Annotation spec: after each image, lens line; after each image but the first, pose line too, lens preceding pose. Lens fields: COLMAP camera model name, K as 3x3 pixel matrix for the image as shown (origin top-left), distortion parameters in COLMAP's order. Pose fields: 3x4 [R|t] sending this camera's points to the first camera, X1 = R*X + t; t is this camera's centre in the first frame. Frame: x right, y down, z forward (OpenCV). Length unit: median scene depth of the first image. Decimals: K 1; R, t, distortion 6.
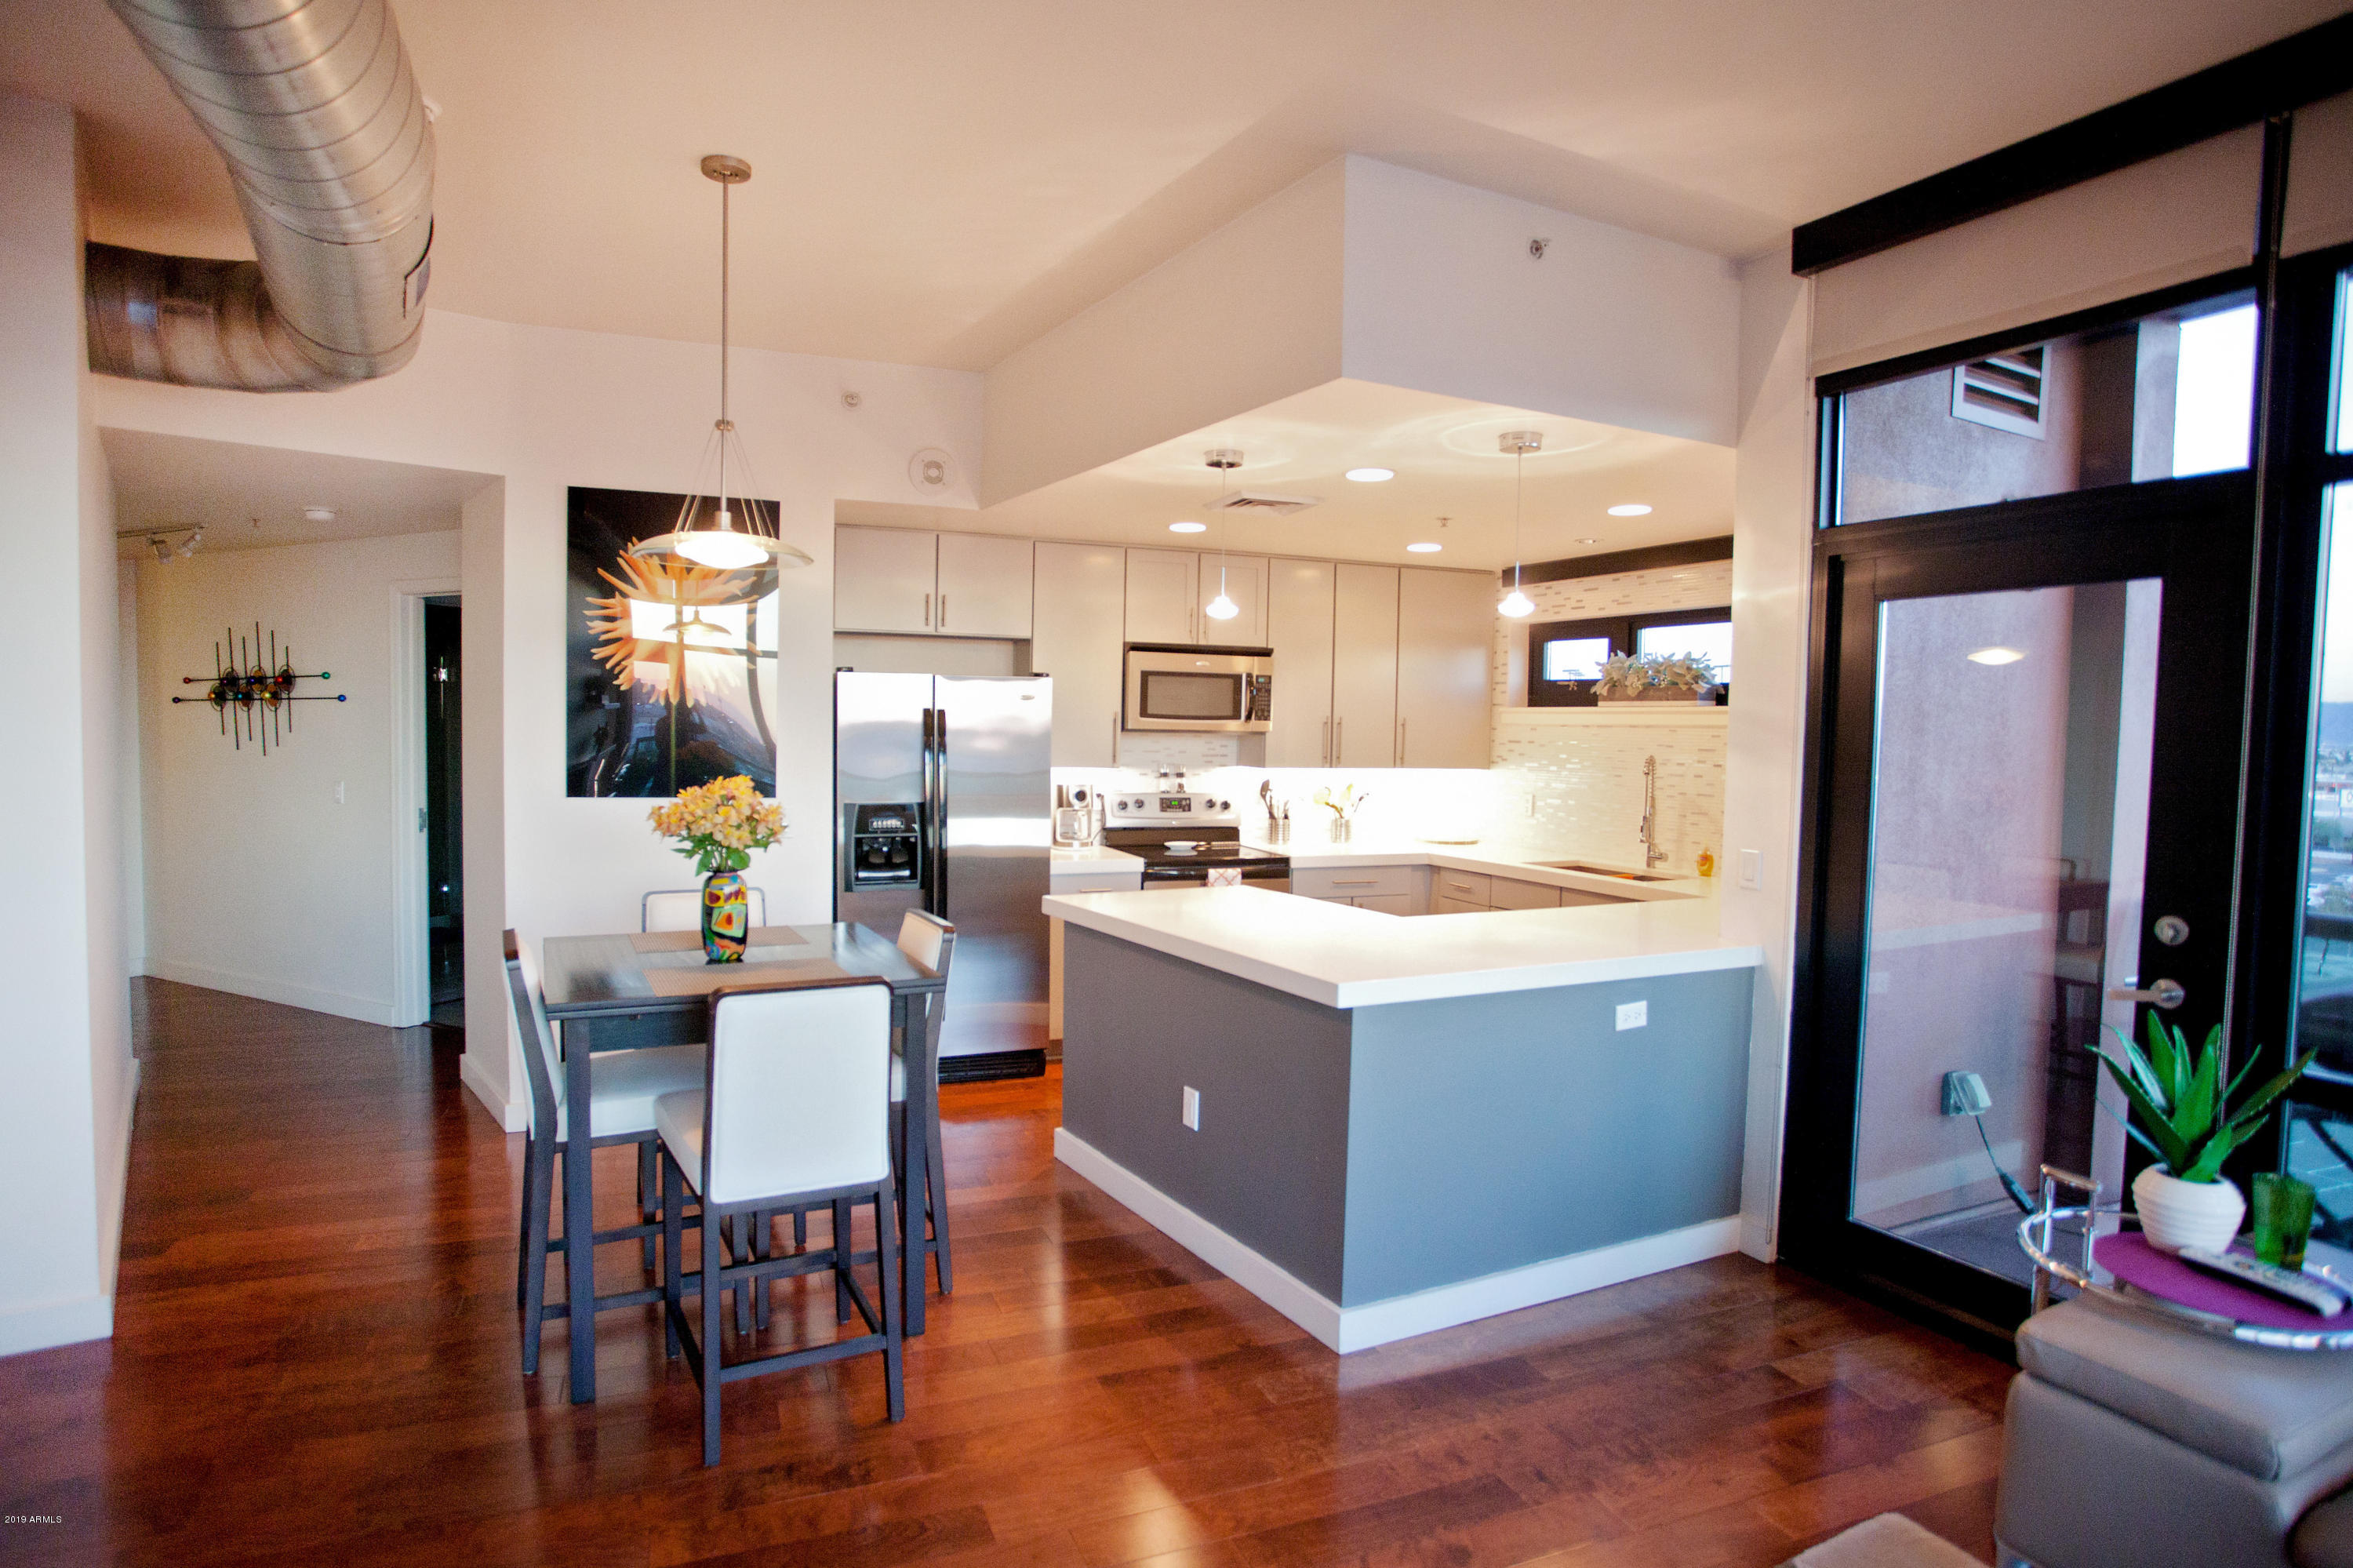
lens RADIAL K [[1193.2, 0, 1087.2], [0, 1193.2, 797.9], [0, 0, 1]] dist [-0.072196, 0.000099]
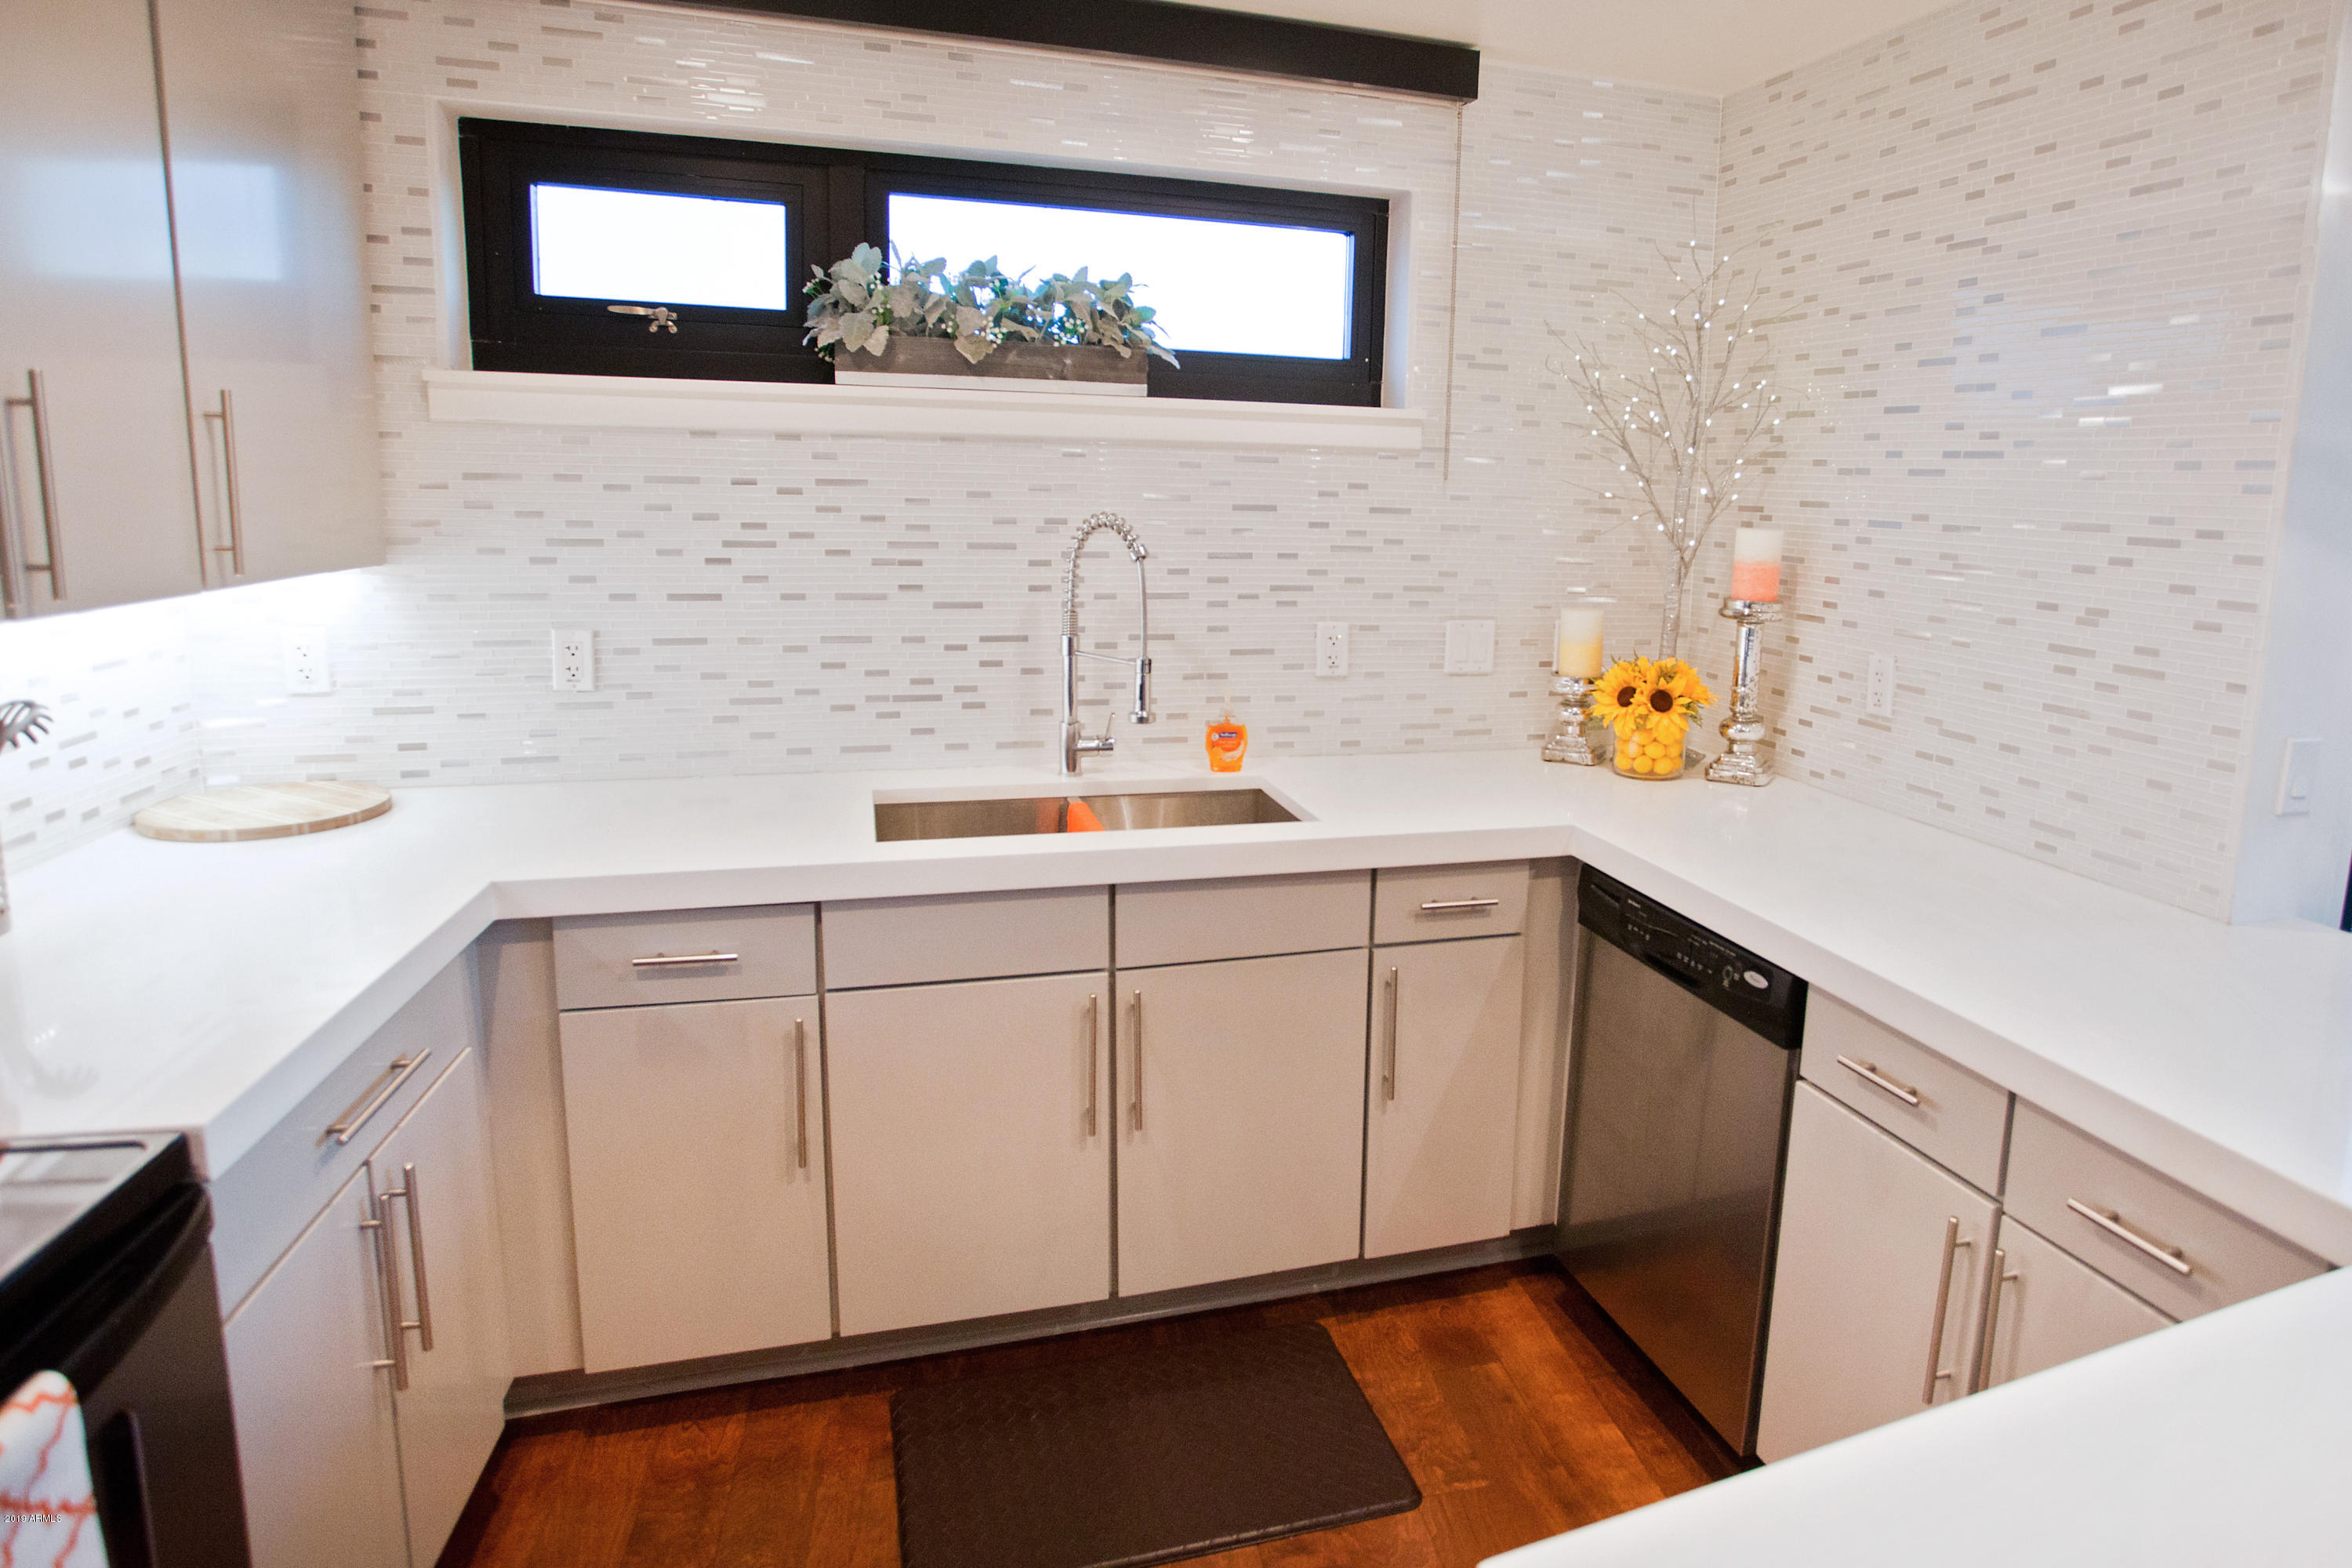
lens RADIAL K [[1409.9, 0, 1326.6], [0, 1409.9, 711.5], [0, 0, 1]] dist [-0.085633, 0.052013]
pose [[0.081155, -0.174499, 0.981307, -0.011630], [0.032236, 0.984499, 0.172401, -0.045189], [-0.996180, 0.017642, 0.085523, 0.799432]]
